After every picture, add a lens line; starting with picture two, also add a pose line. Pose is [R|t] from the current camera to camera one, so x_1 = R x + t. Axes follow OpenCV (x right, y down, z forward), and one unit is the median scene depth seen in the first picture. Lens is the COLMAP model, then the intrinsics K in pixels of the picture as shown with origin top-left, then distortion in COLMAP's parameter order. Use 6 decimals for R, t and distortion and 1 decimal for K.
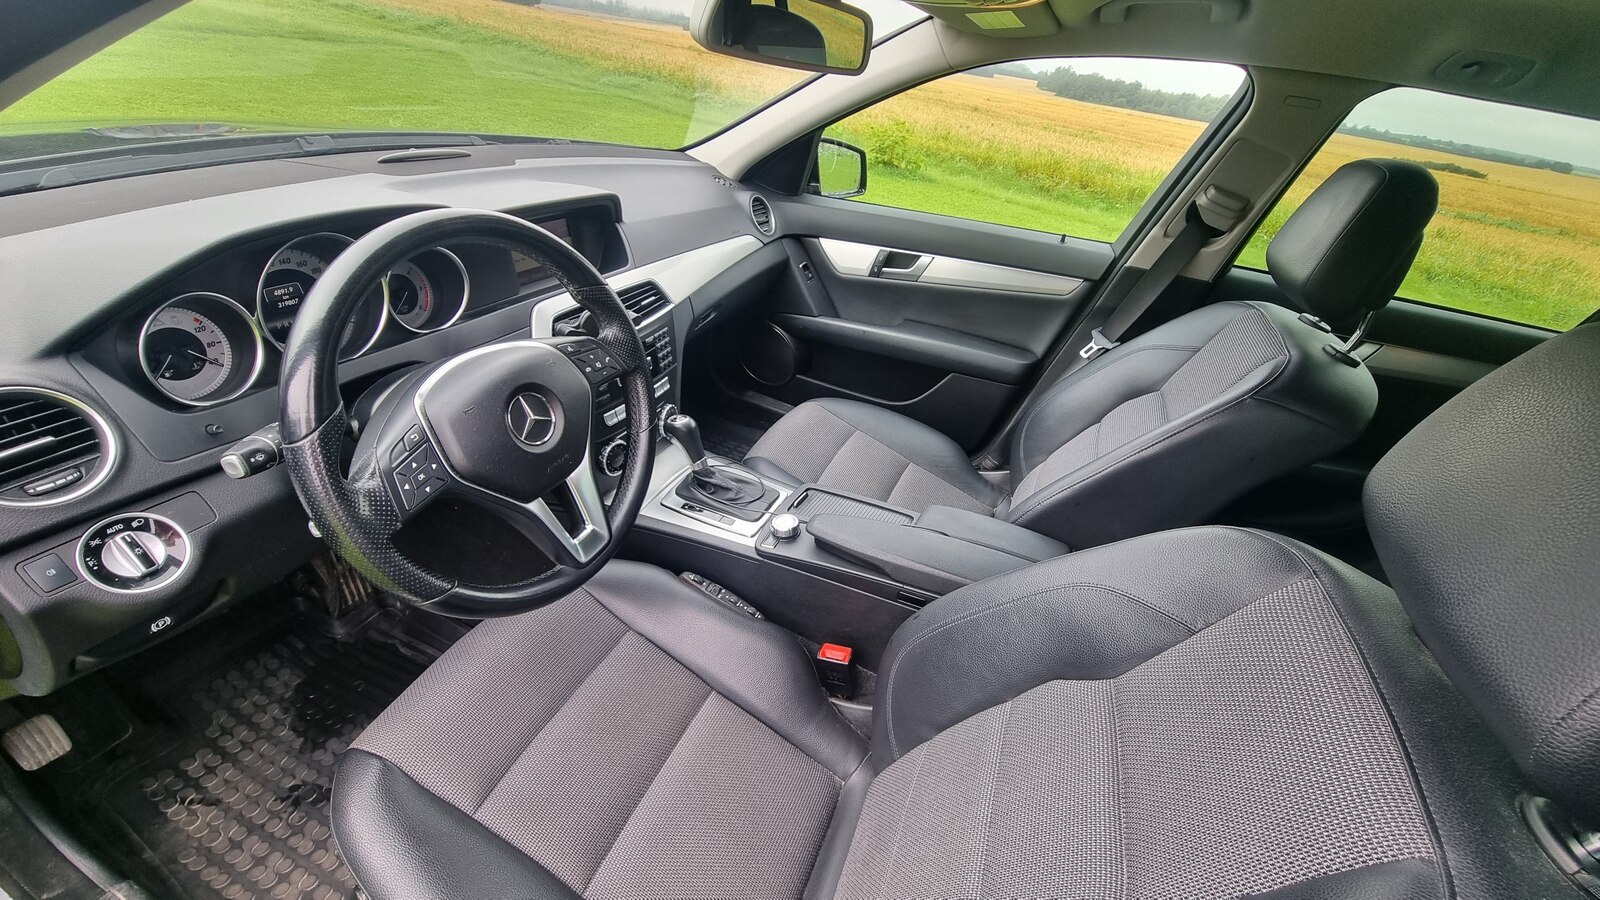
lens RADIAL K [[639.2, 0, 800.0], [0, 639.2, 450.0], [0, 0, 1]] dist [0.006914, -0.005238]
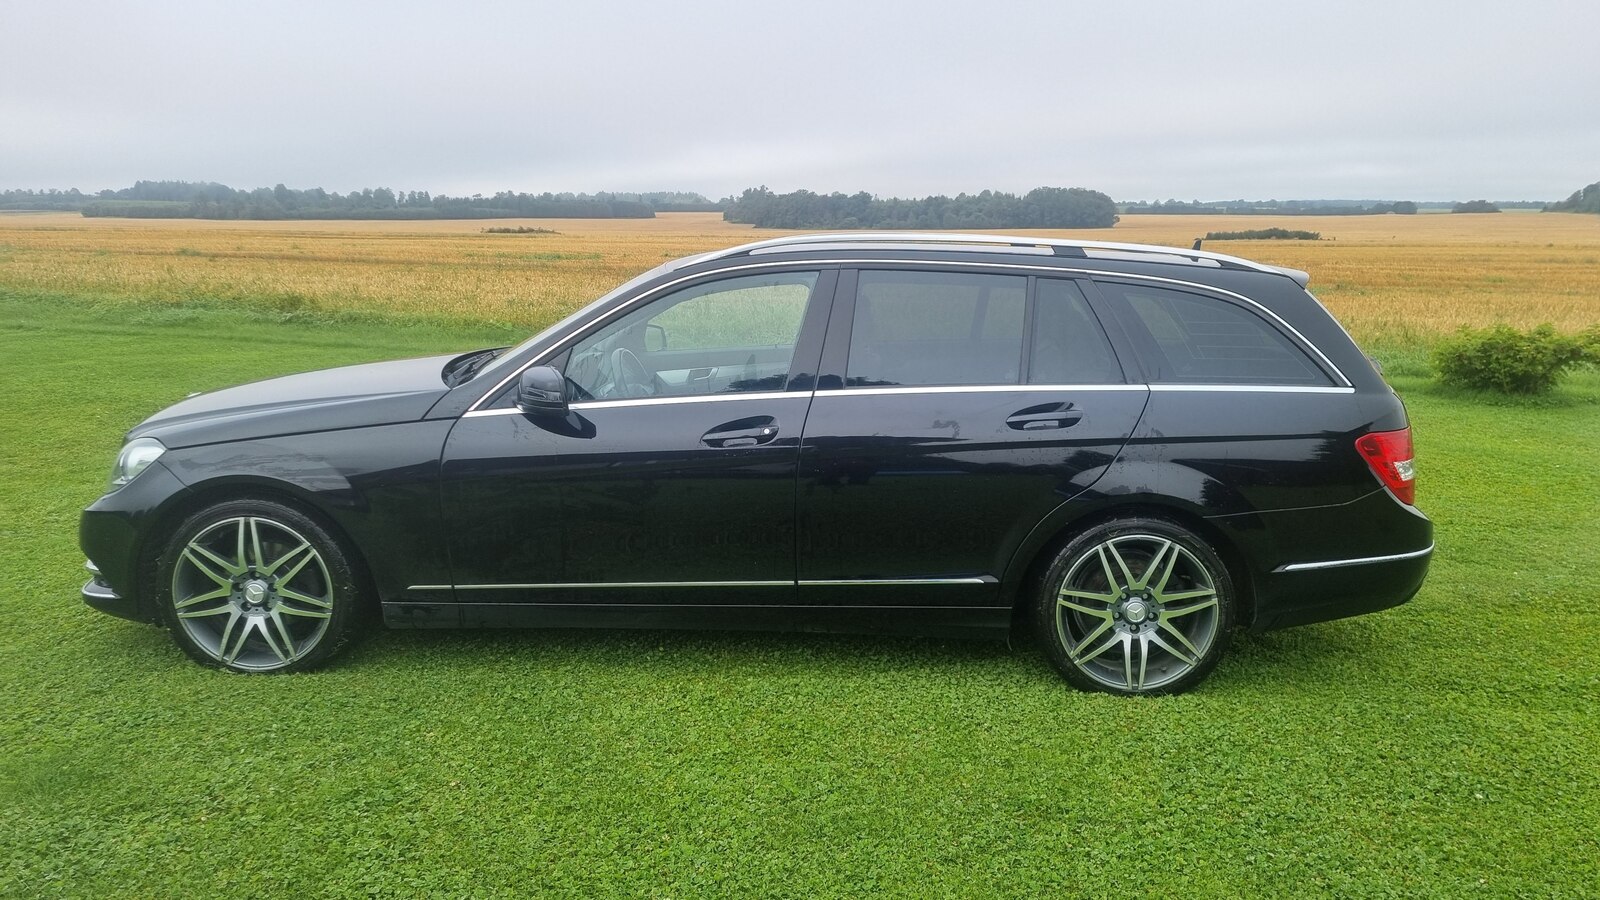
lens RADIAL K [[1185.5, 0, 800.0], [0, 1185.5, 450.0], [0, 0, 1]] dist [0.071804, -0.063407]
pose [[0.920963, -0.205554, 0.331021, -0.785381], [0.304645, 0.909514, -0.282799, 0.993812], [-0.242938, 0.361292, 0.900250, -2.157503]]
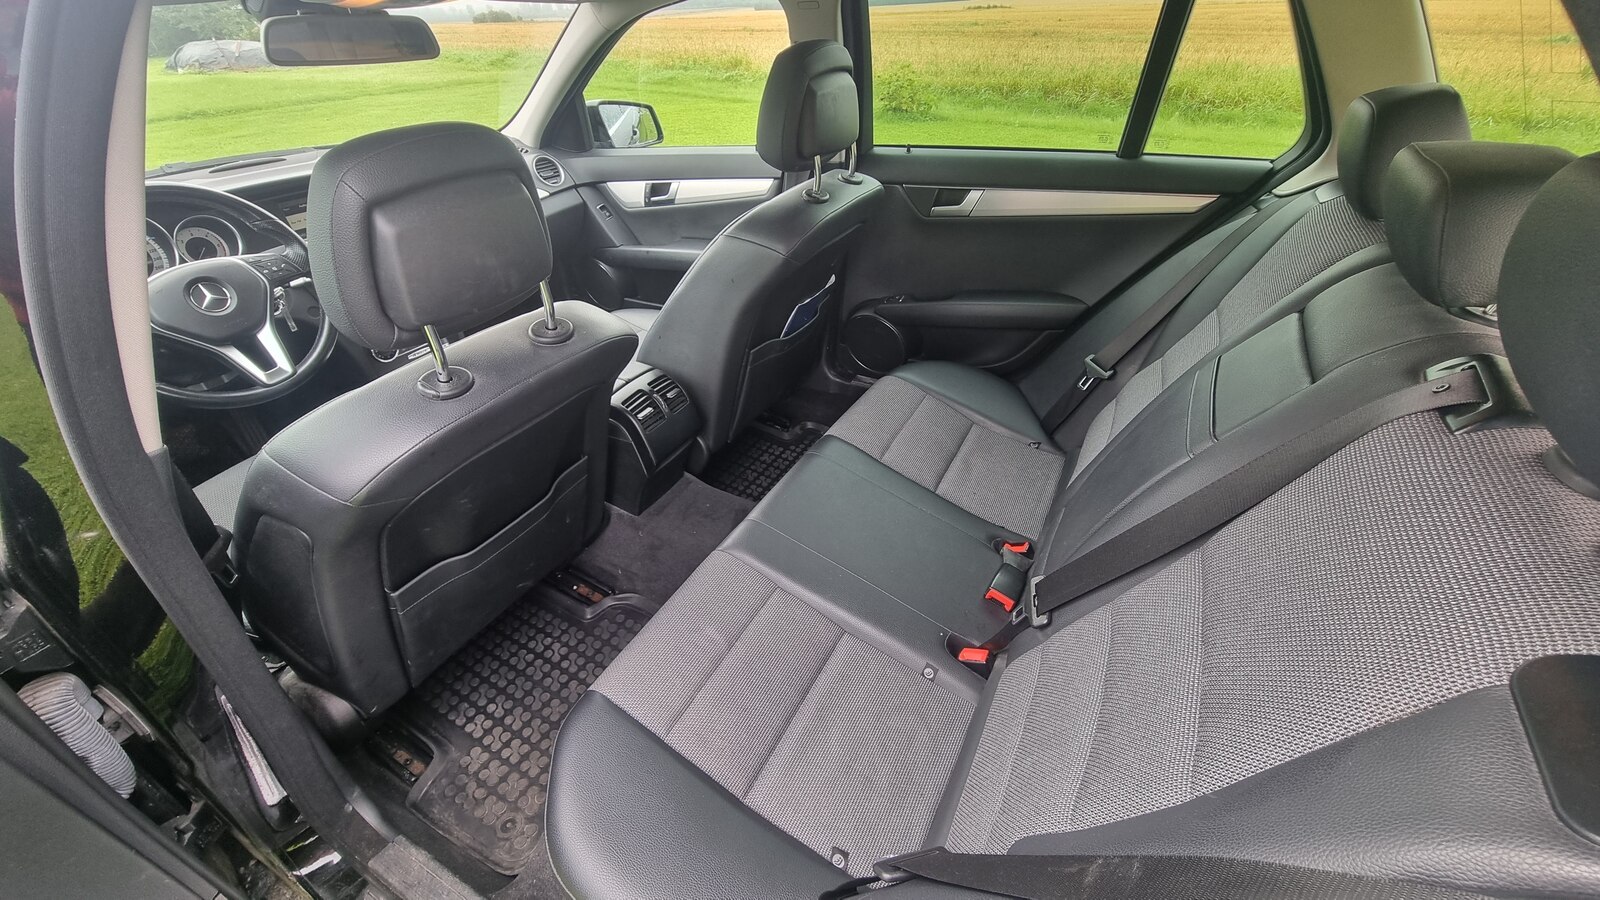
lens RADIAL K [[657.9, 0, 795.9], [0, 657.9, 441.7], [0, 0, 1]] dist [-0.000752, 0.000198]
pose [[0.979176, -0.091143, -0.181404, 0.576796], [0.094282, 0.995507, 0.008737, 0.192635], [0.179793, -0.025658, 0.983370, -0.199008]]
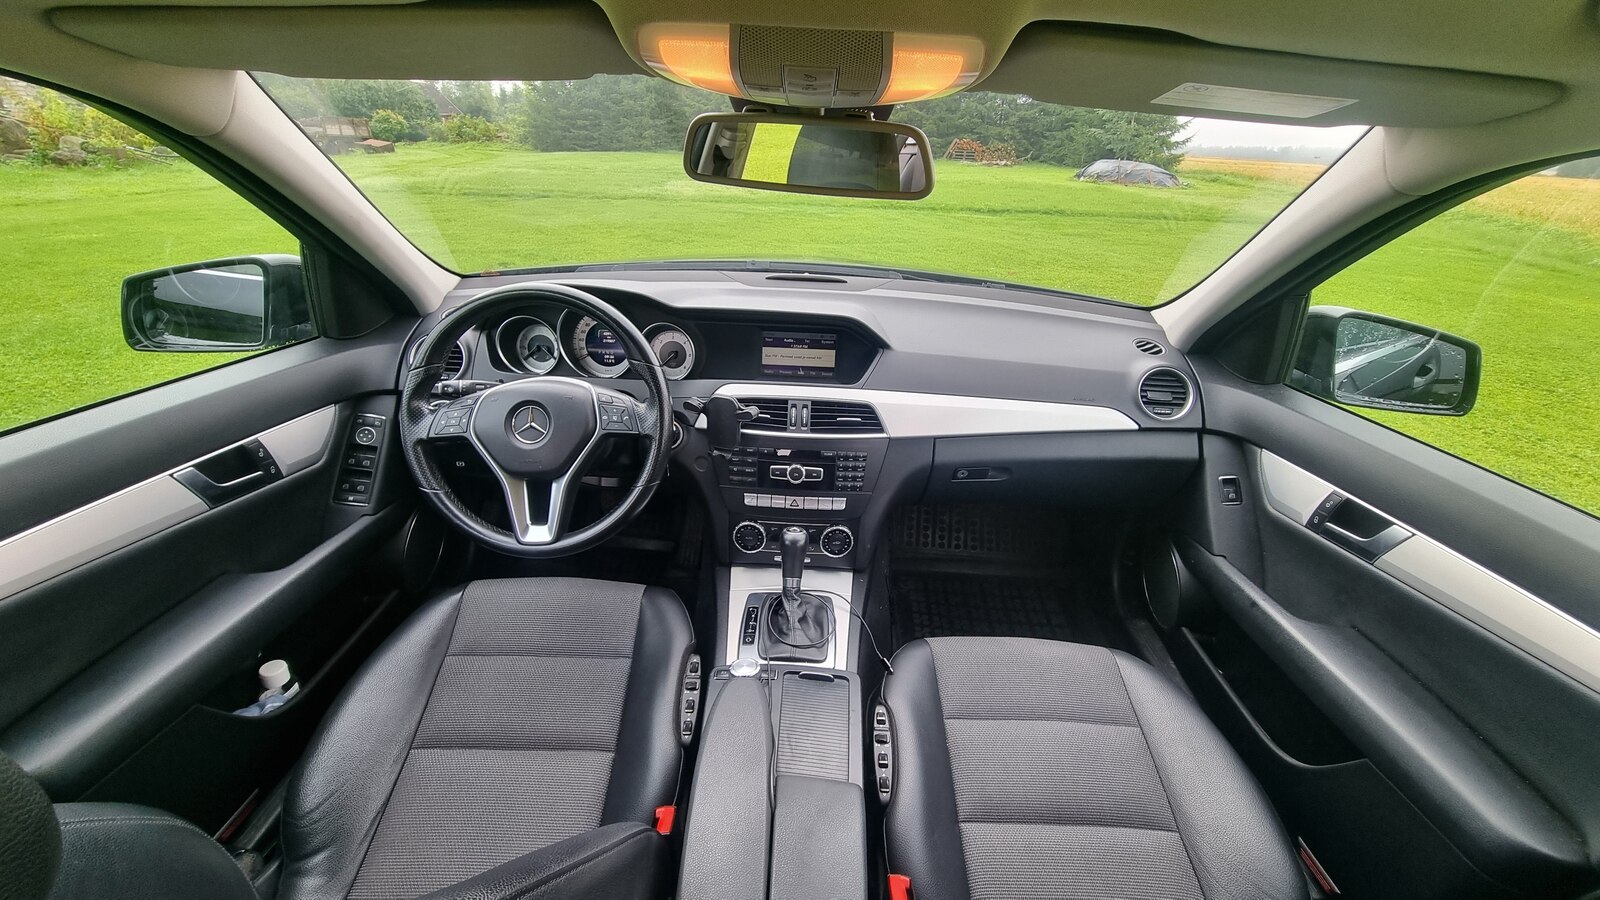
lens RADIAL K [[657.9, 0, 795.9], [0, 657.9, 441.7], [0, 0, 1]] dist [-0.000752, 0.000198]
pose [[0.372374, 0.266087, -0.889120, 0.445917], [-0.478883, 0.875721, 0.061515, -0.153073], [0.794990, 0.402878, 0.453520, 0.323394]]
